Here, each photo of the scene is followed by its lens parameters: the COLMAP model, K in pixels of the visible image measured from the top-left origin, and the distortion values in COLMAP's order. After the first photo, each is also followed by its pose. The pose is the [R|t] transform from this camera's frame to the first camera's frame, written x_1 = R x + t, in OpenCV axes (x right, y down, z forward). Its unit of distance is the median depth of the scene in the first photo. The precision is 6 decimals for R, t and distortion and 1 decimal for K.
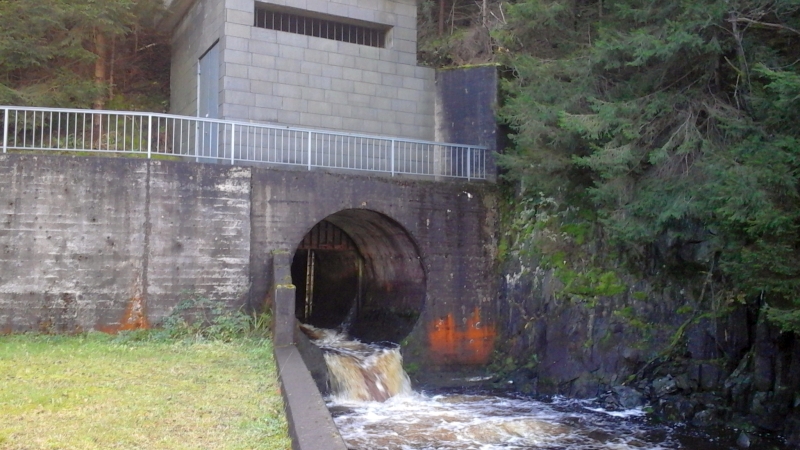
lens RADIAL K [[757.5, 0, 399.7], [0, 757.5, 211.4], [0, 0, 1]] dist [0.076627, -0.175408]
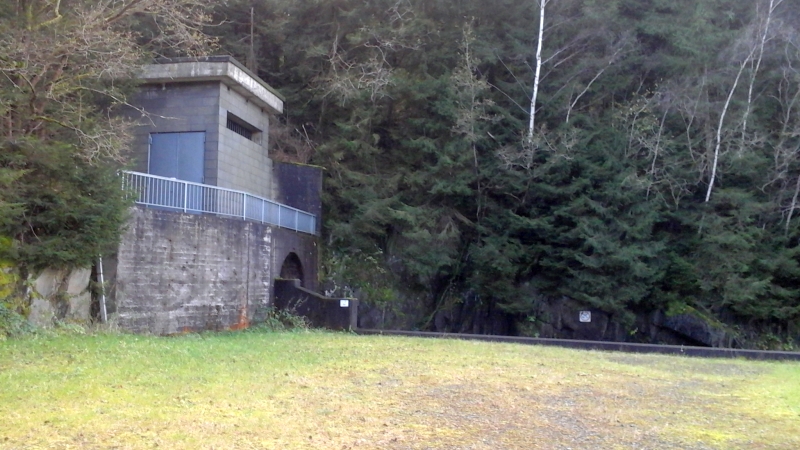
lens RADIAL K [[757.5, 0, 399.7], [0, 757.5, 211.4], [0, 0, 1]] dist [0.076627, -0.175408]
pose [[0.604501, 0.075723, 0.792997, -1.362318], [-0.068367, 0.996730, -0.043061, -0.040560], [-0.793665, -0.028184, 0.607702, -0.225947]]
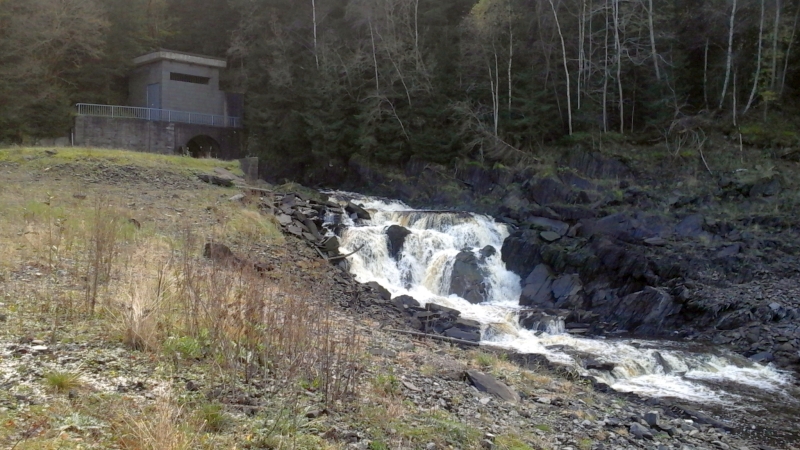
lens RADIAL K [[757.5, 0, 399.7], [0, 757.5, 211.4], [0, 0, 1]] dist [0.076627, -0.175408]
pose [[0.960214, 0.001782, 0.279259, -0.181609], [-0.027506, 0.995721, 0.088221, 0.015011], [-0.277907, -0.092393, 0.956154, -3.017901]]
